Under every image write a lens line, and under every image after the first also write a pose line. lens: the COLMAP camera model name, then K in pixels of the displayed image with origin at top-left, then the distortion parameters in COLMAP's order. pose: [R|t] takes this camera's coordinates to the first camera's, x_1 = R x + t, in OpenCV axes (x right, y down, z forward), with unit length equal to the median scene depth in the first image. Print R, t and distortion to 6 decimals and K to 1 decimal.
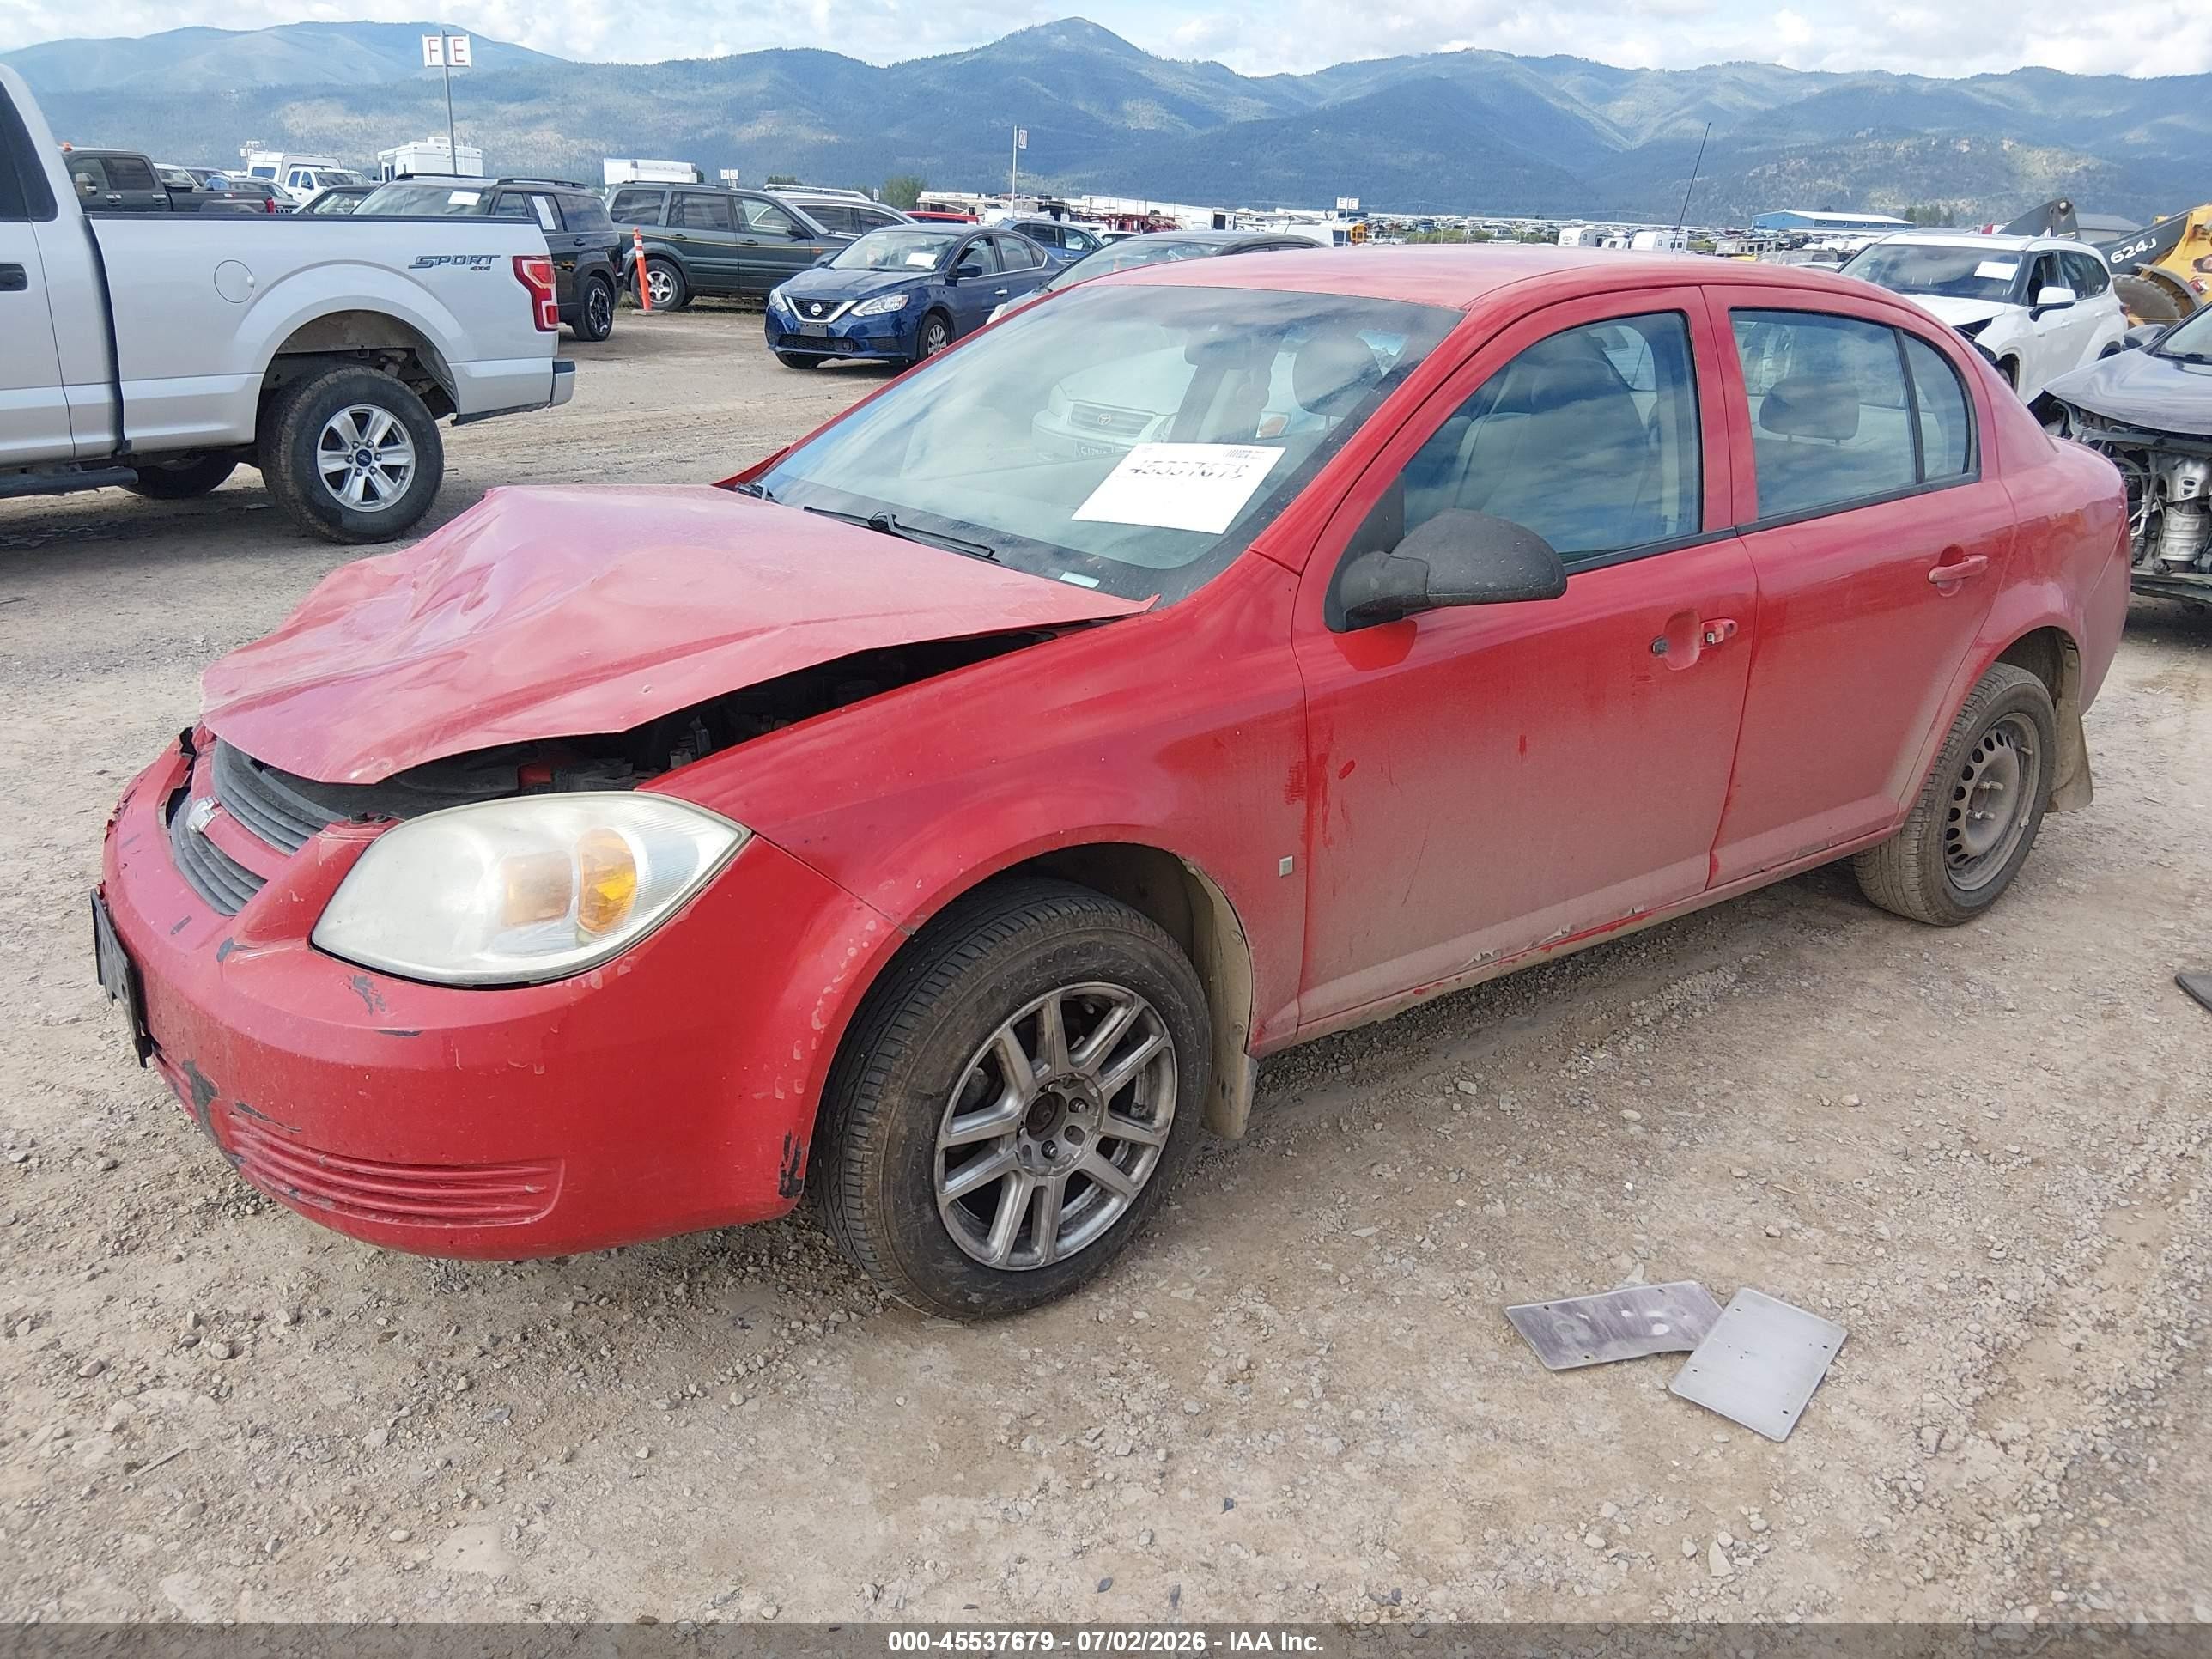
lens RADIAL K [[1626.9, 0, 1106.0], [0, 1626.9, 829.5], [0, 0, 1]] dist [0.130528, -0.201213]
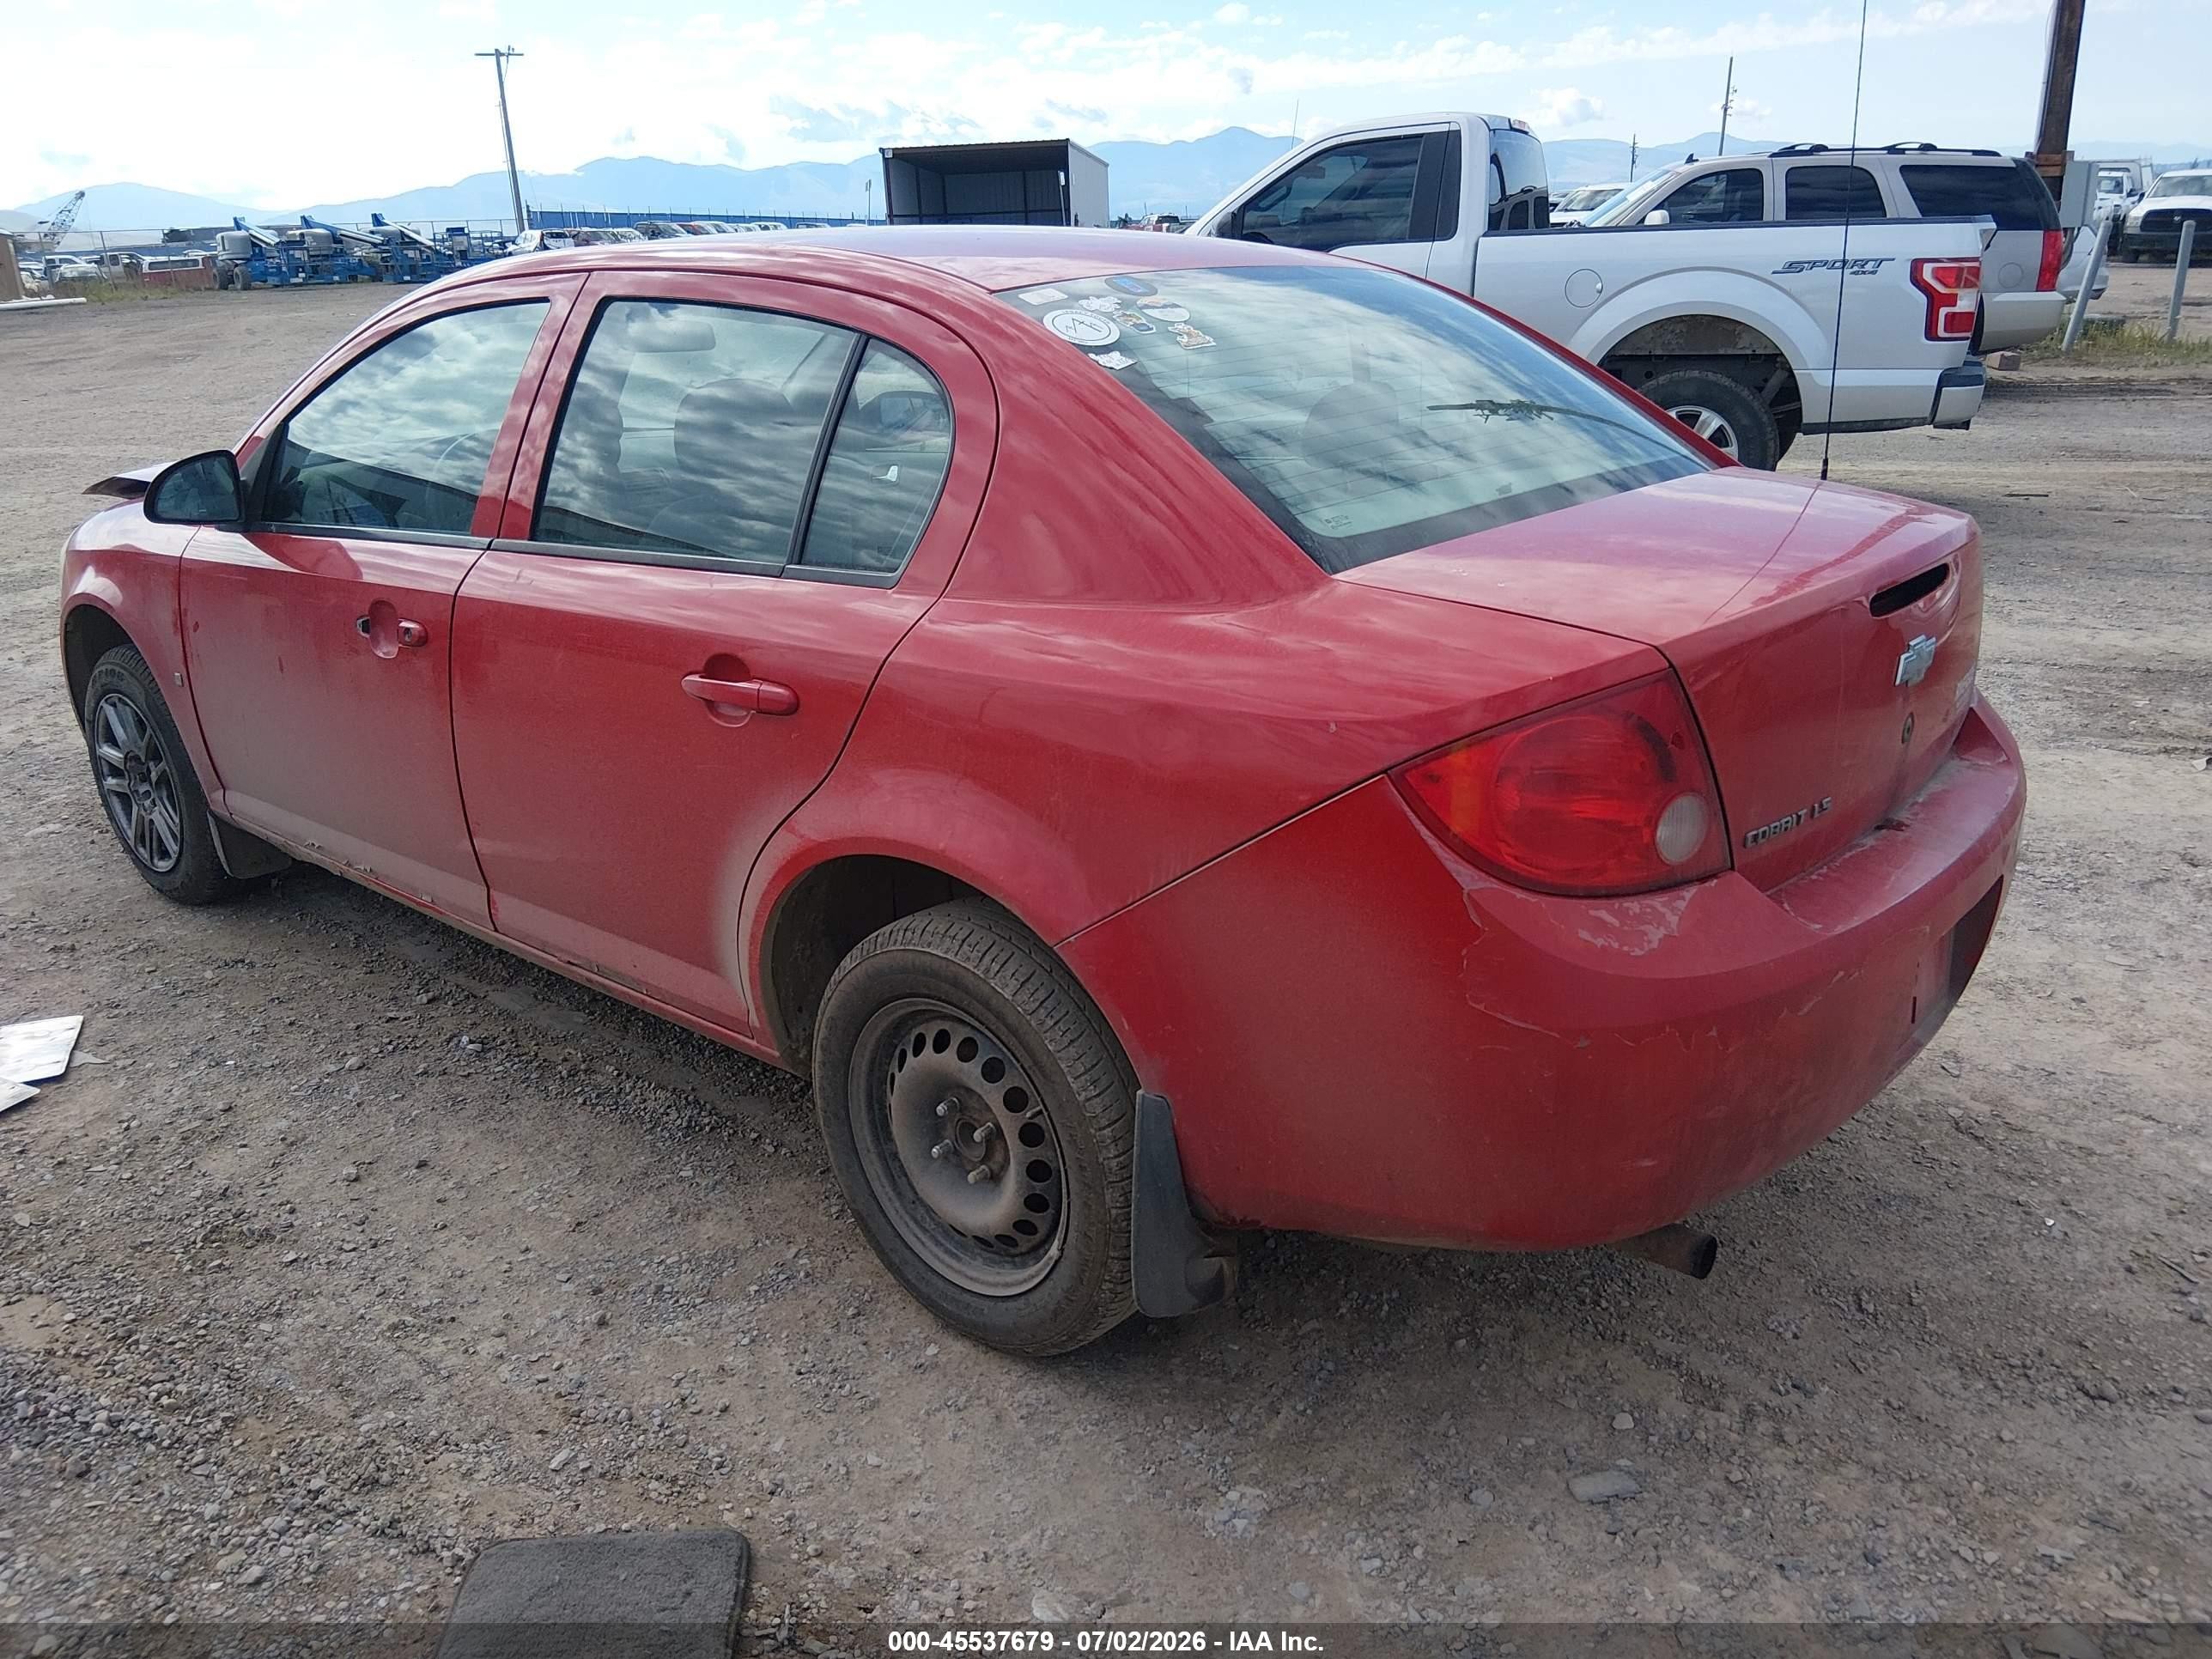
lens RADIAL K [[1688.1, 0, 1117.4], [0, 1688.1, 845.2], [0, 0, 1]] dist [0.031355, -0.066044]
pose [[0.212807, 0.292861, -0.932173, 1.557009], [-0.299210, 0.927725, 0.223157, -0.356934], [0.930154, 0.231426, 0.285053, 1.166803]]
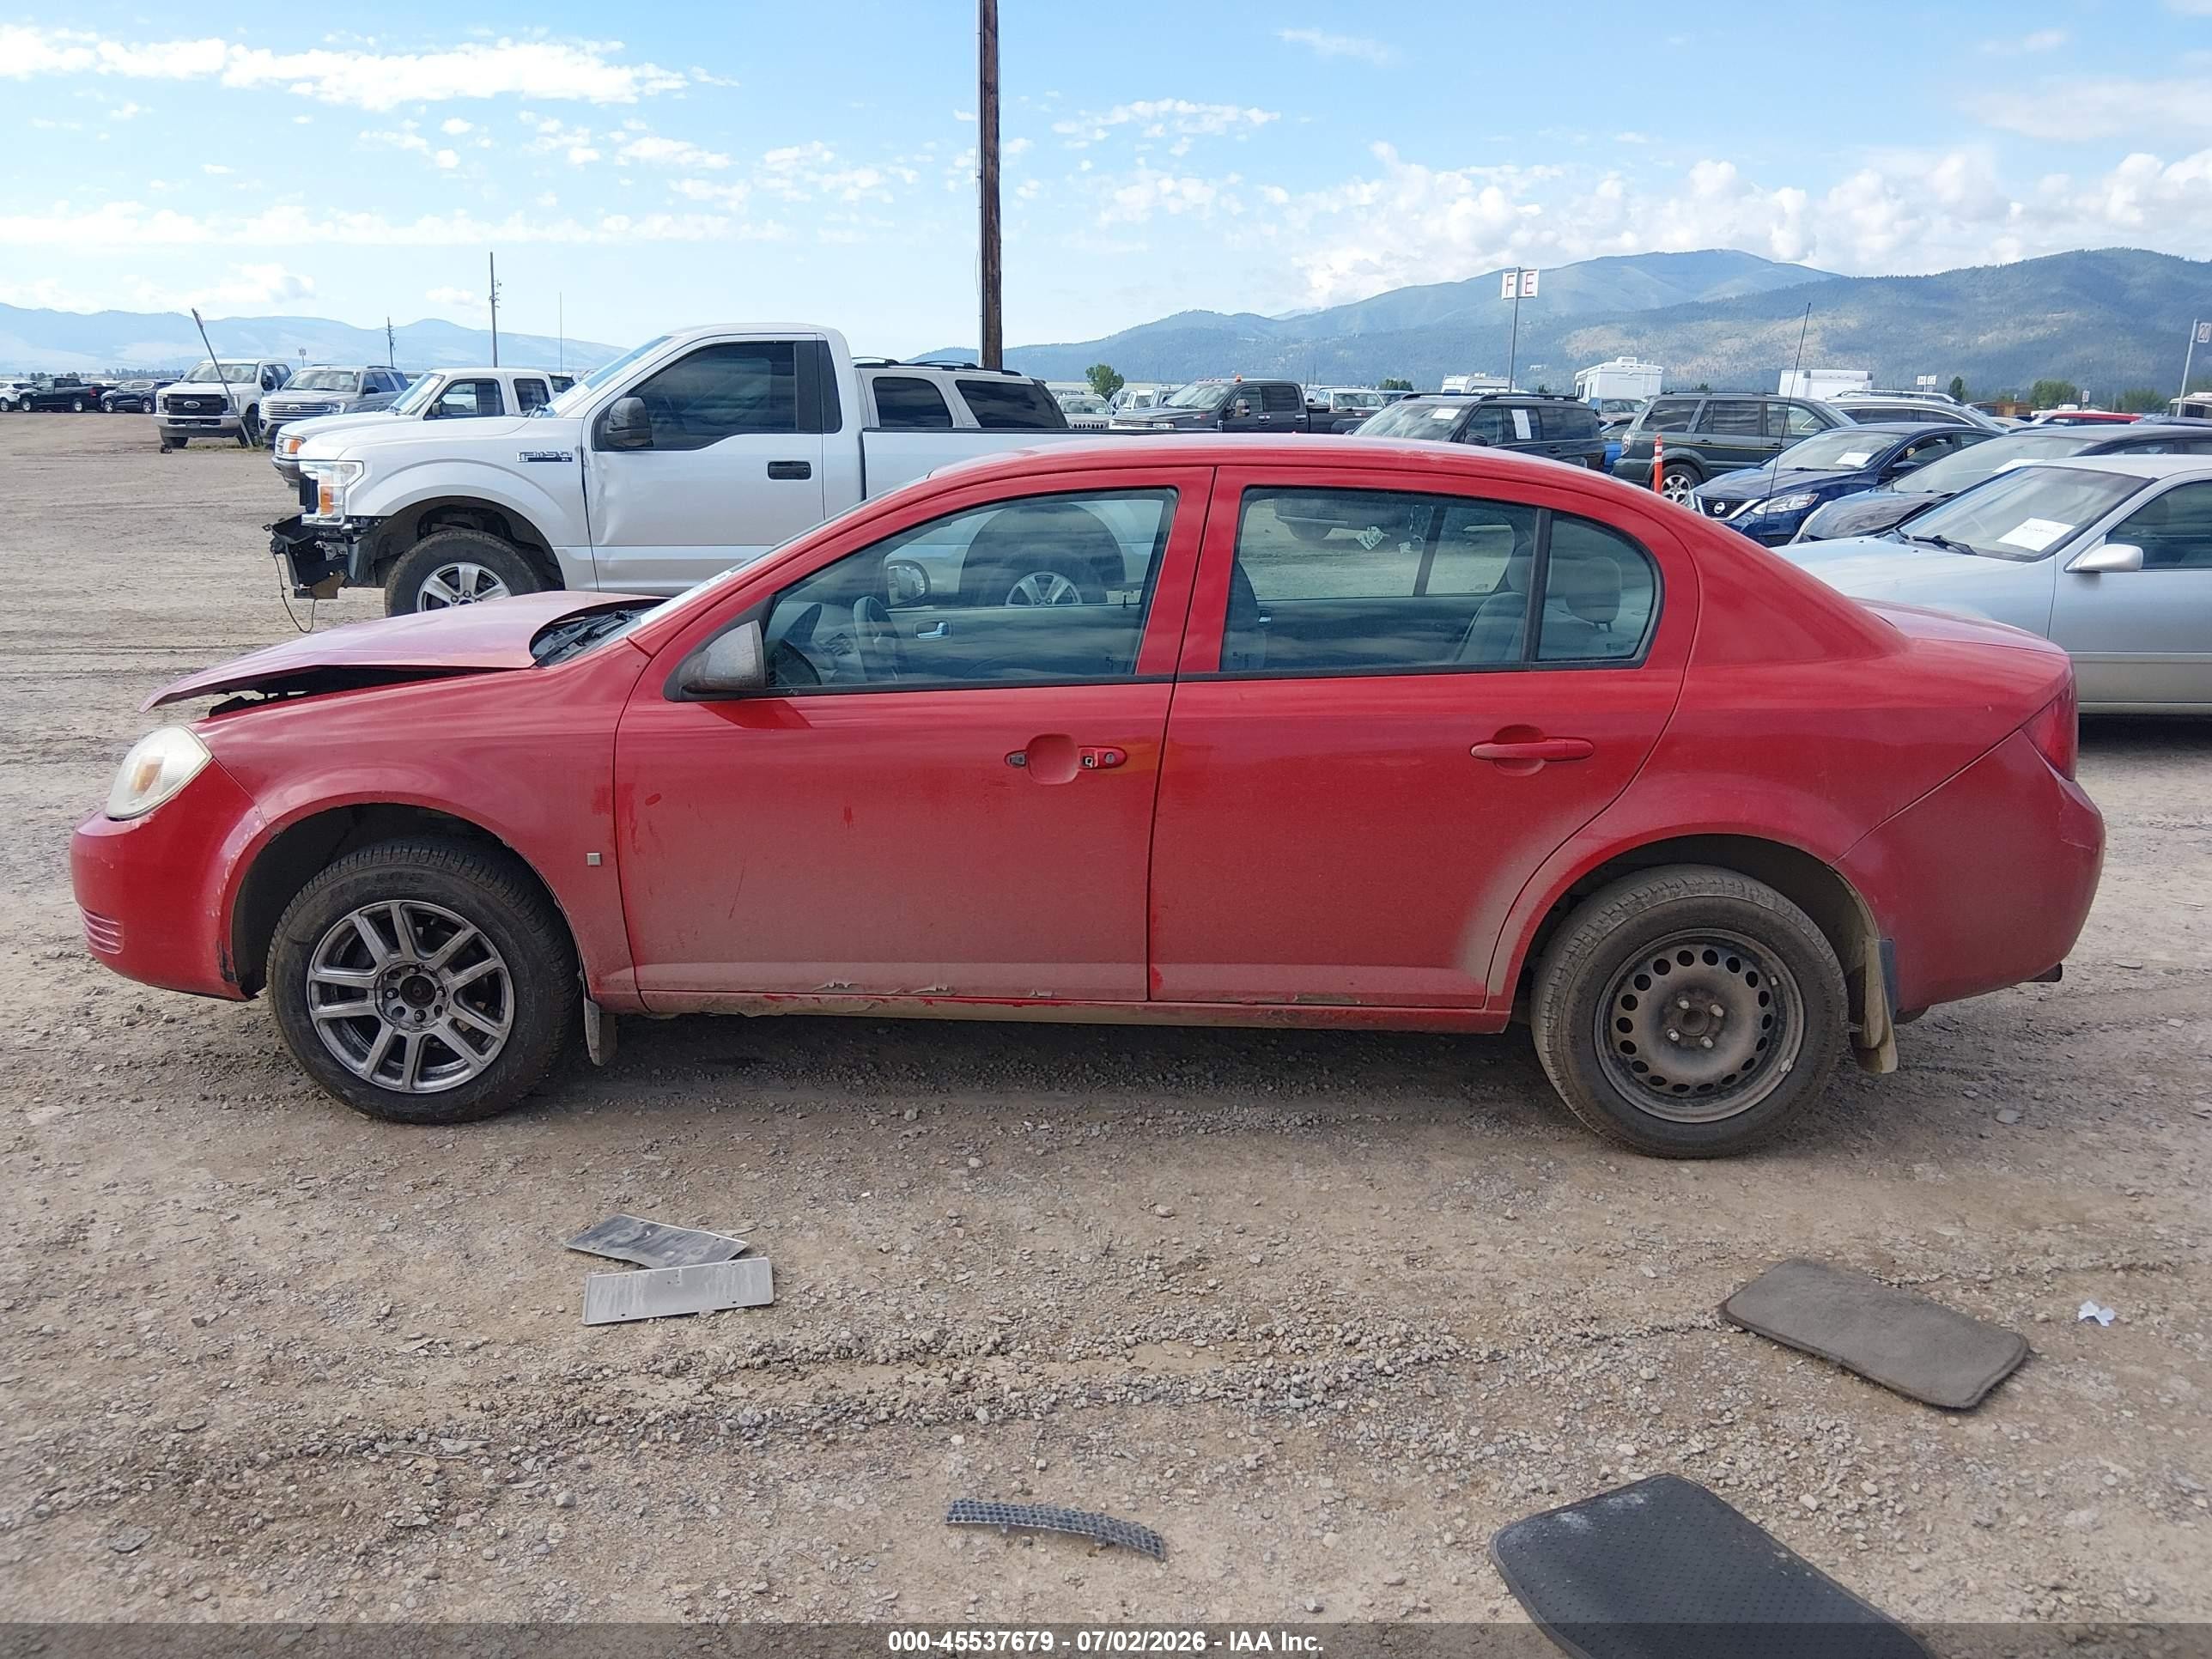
lens RADIAL K [[1685.6, 0, 1135.8], [0, 1685.6, 819.1], [0, 0, 1]] dist [0.058255, -0.113646]
pose [[0.781216, 0.122102, -0.612203, 1.252165], [-0.198908, 0.978258, -0.058711, -0.016913], [0.591724, 0.167638, 0.788518, 0.122621]]
